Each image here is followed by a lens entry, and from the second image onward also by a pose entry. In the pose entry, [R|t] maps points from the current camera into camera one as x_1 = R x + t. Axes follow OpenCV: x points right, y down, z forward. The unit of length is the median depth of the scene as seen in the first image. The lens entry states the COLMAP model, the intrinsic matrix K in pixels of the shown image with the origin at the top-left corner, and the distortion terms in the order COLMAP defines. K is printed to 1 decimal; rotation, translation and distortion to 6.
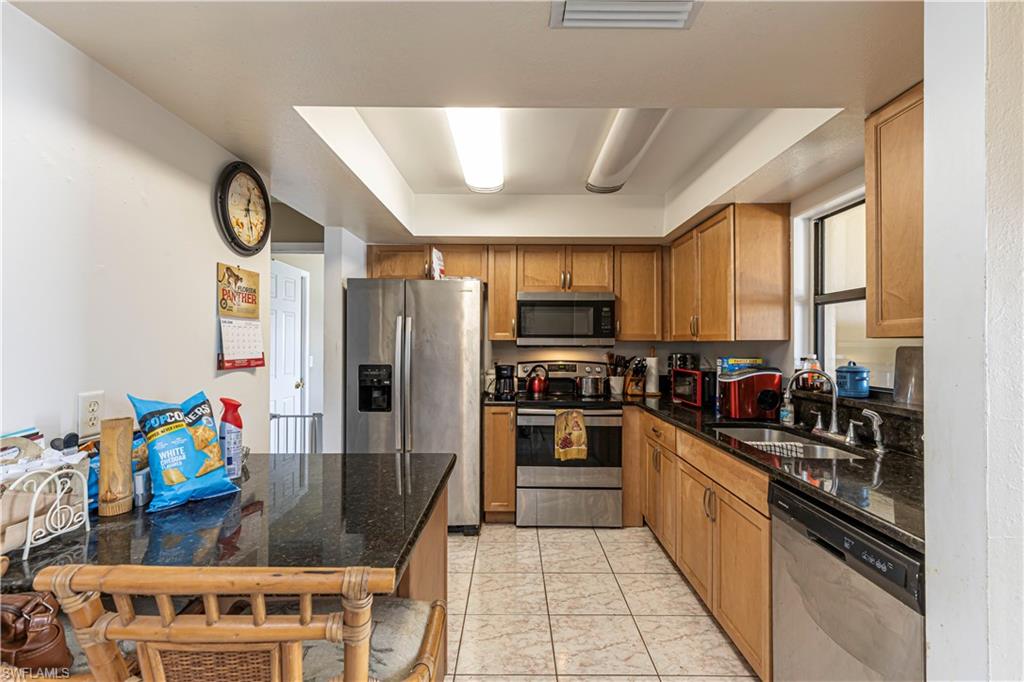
lens RADIAL K [[456.7, 0, 517.2], [0, 456.7, 340.6], [0, 0, 1]] dist [0.006241, -0.000685]
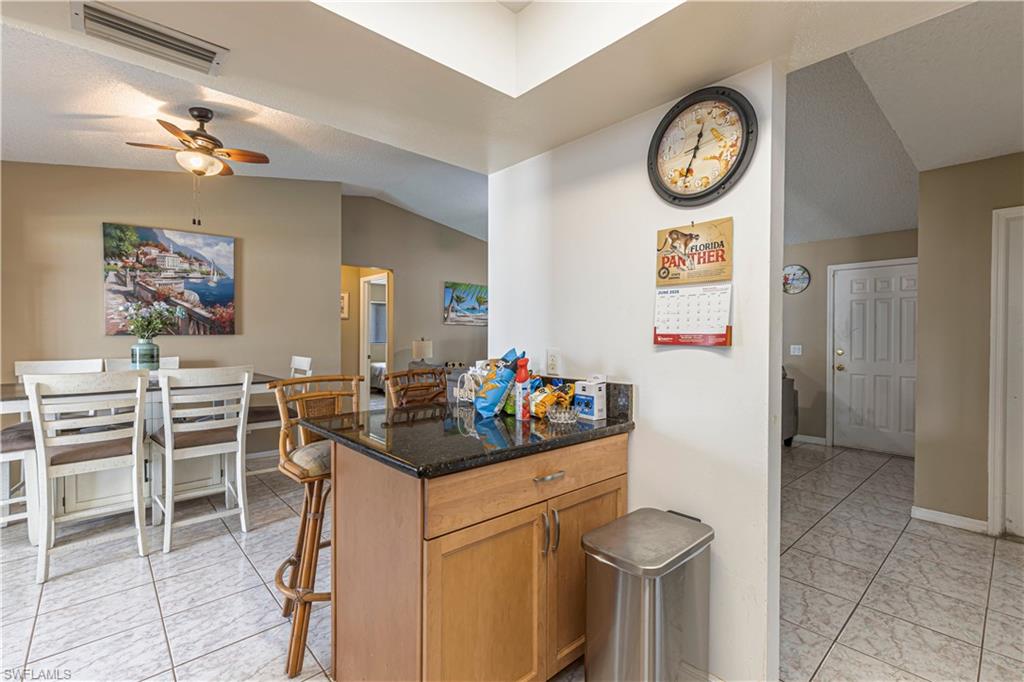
lens RADIAL K [[456.7, 0, 517.2], [0, 456.7, 340.6], [0, 0, 1]] dist [0.006241, -0.000685]
pose [[-0.746177, -0.000131, -0.665748, 0.138138], [-0.003729, 0.999985, 0.003983, 0.038271], [0.665738, 0.005455, -0.746166, 1.076500]]
